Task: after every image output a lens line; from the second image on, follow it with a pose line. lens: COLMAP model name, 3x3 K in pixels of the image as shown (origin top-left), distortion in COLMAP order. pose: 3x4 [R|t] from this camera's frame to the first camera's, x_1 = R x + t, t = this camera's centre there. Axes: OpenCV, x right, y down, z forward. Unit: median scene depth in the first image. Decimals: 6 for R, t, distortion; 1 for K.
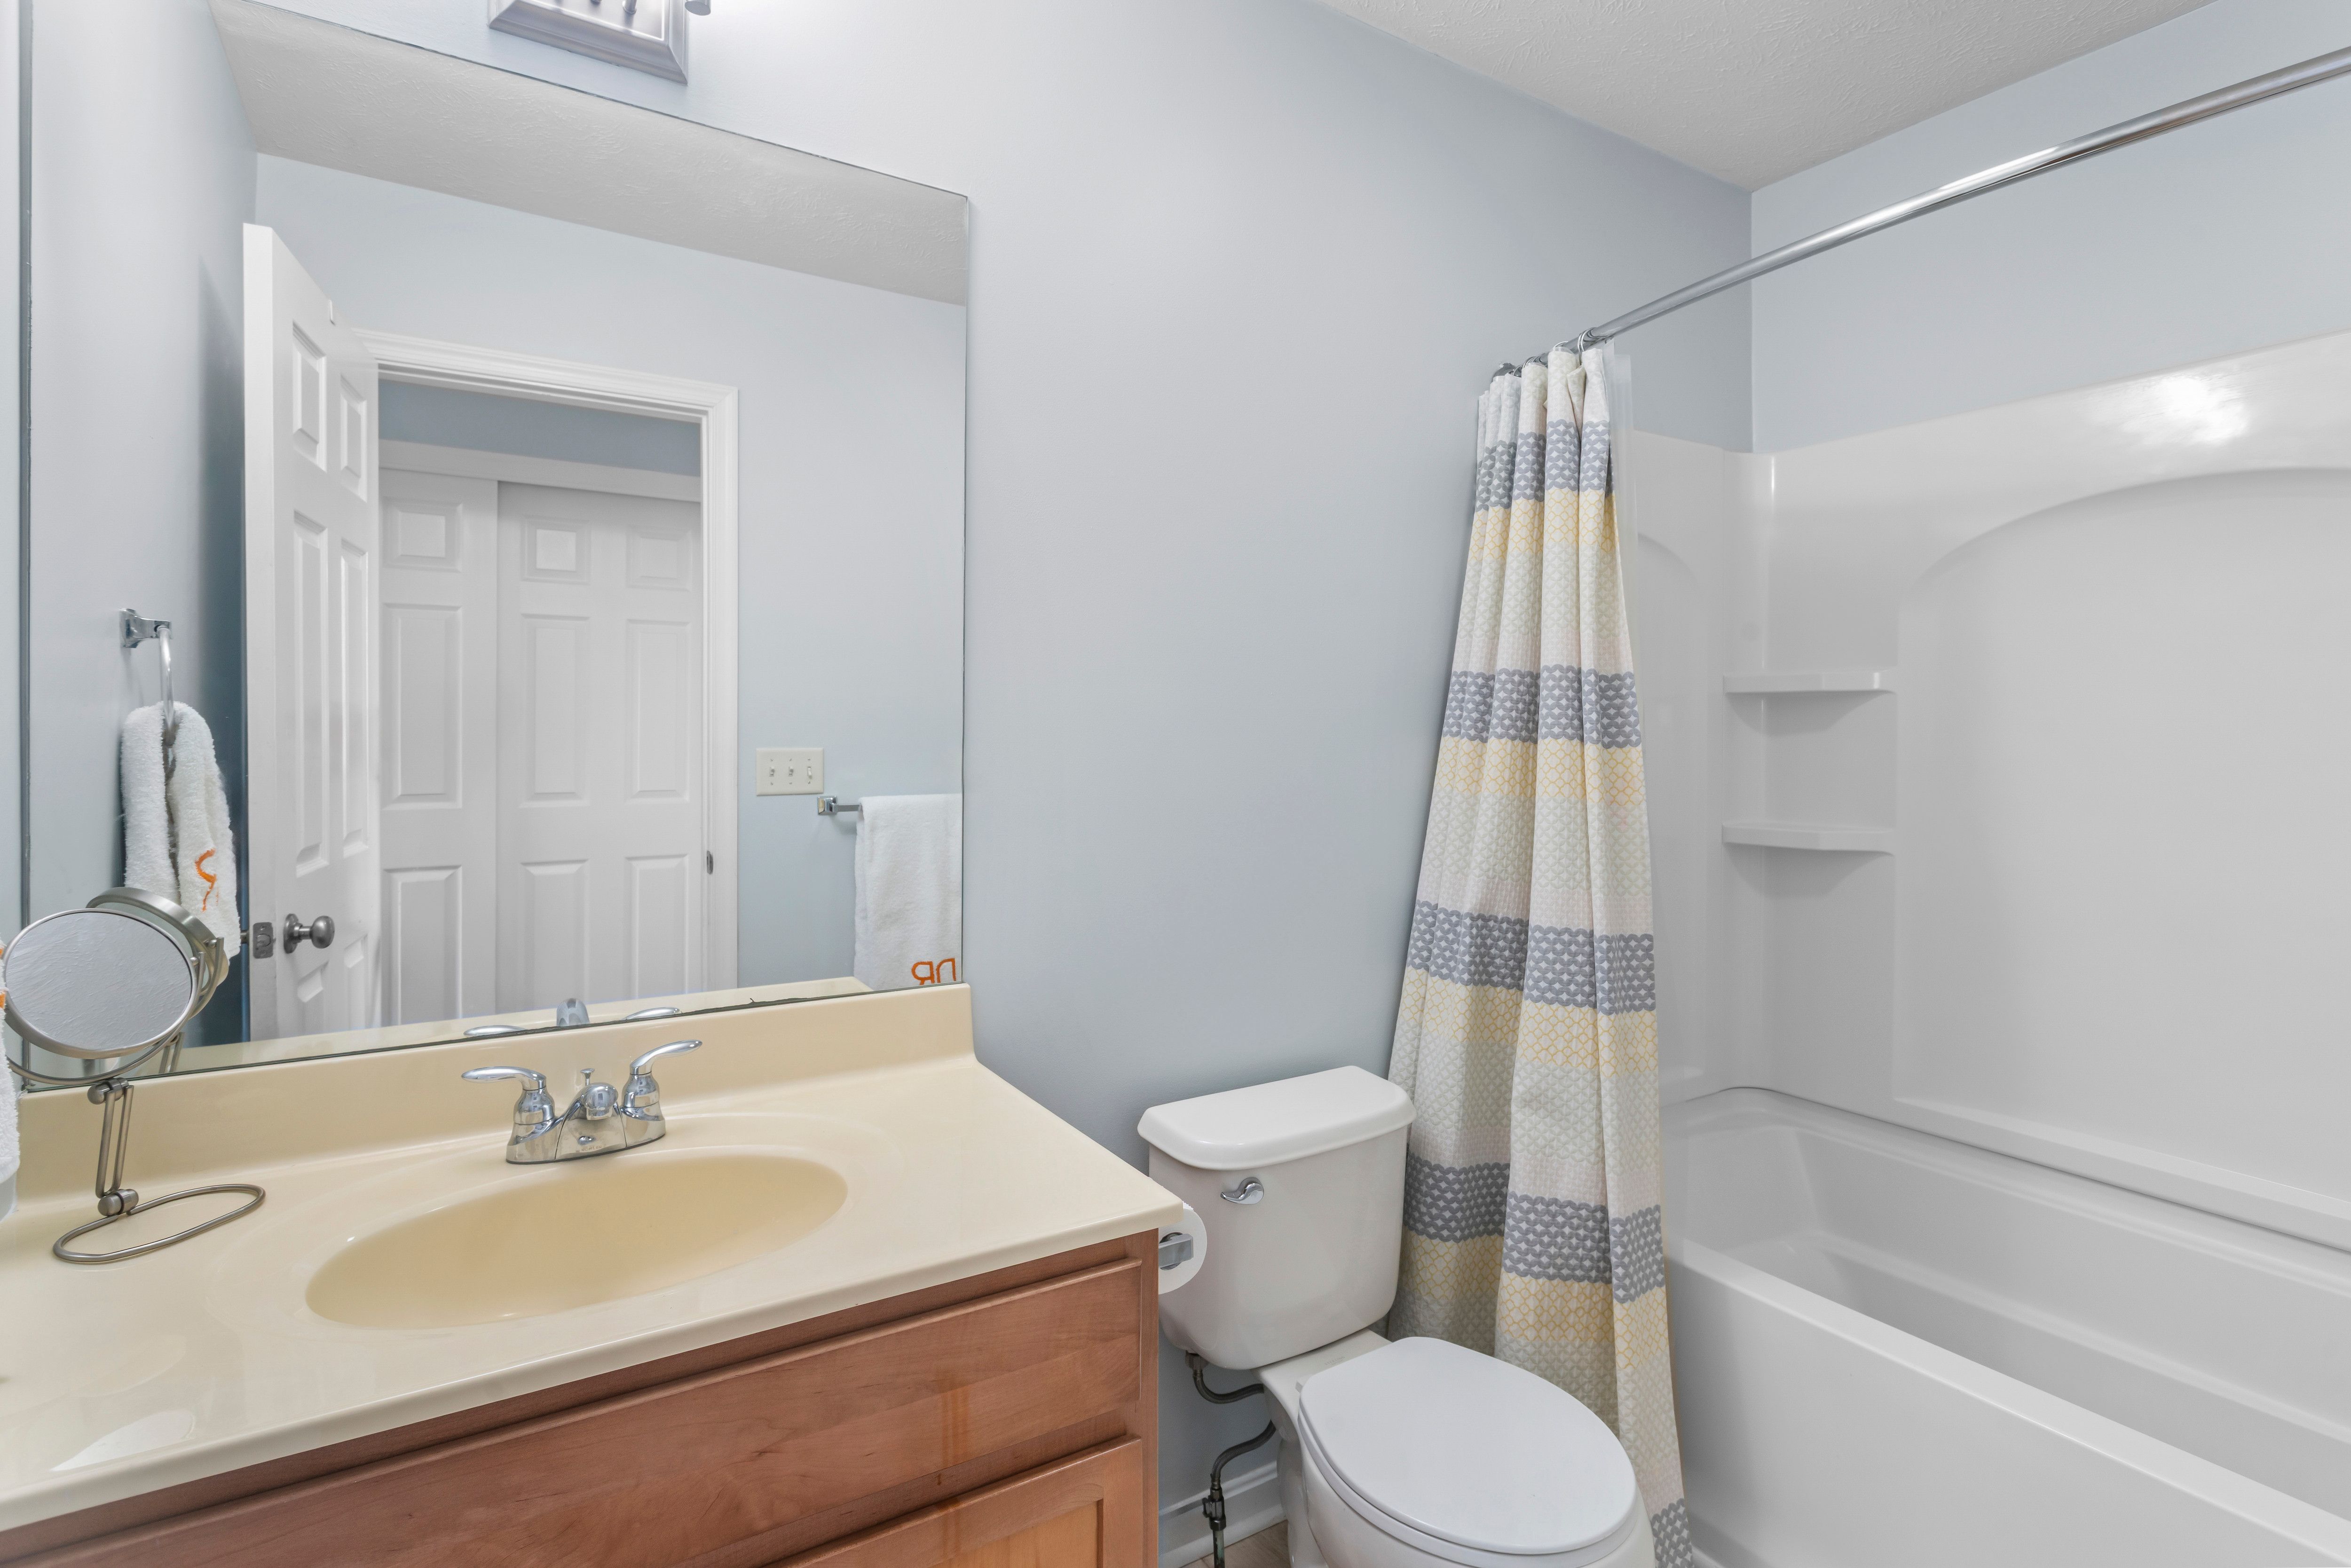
lens RADIAL K [[1099.3, 0, 1174.0], [0, 1099.3, 759.5], [0, 0, 1]] dist [-0.005705, 0.003988]
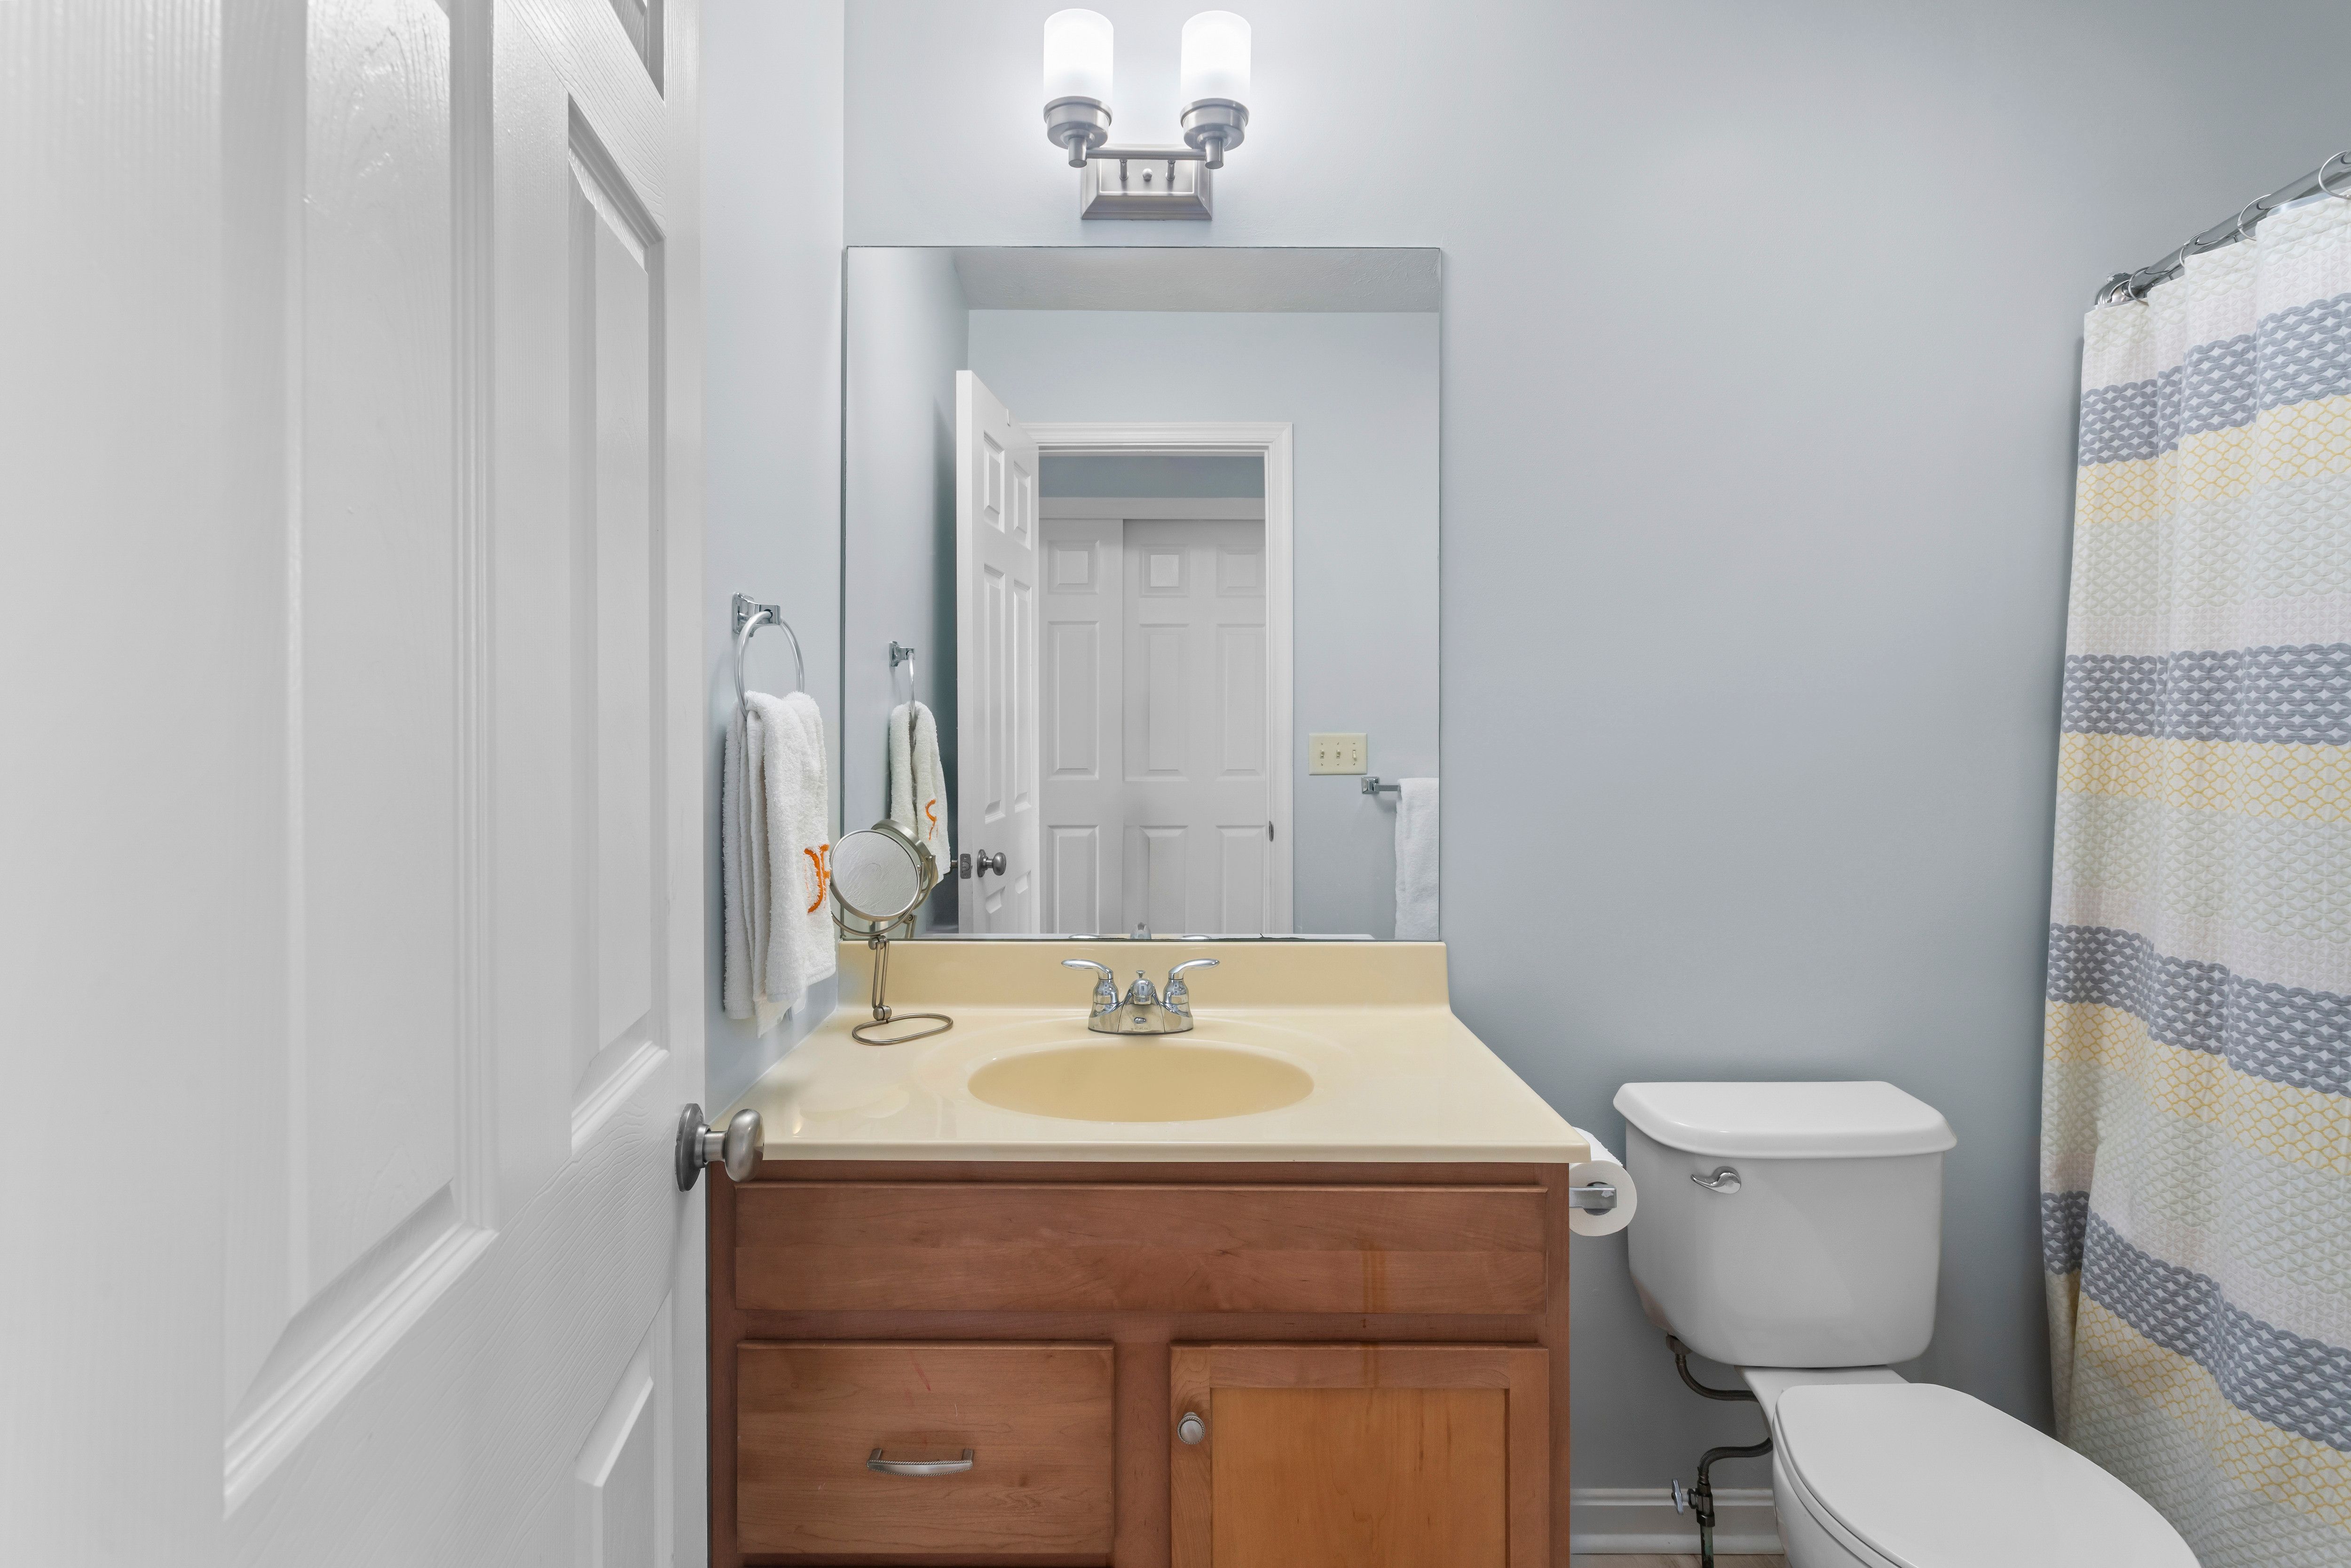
lens RADIAL K [[1142.6, 0, 1182.7], [0, 1142.6, 753.4], [0, 0, 1]] dist [0.001096, 0.002475]
pose [[0.861875, 0.012036, -0.506978, 0.202839], [-0.008709, 0.999922, 0.008933, 0.002252], [0.507046, -0.003284, 0.861913, -0.170063]]
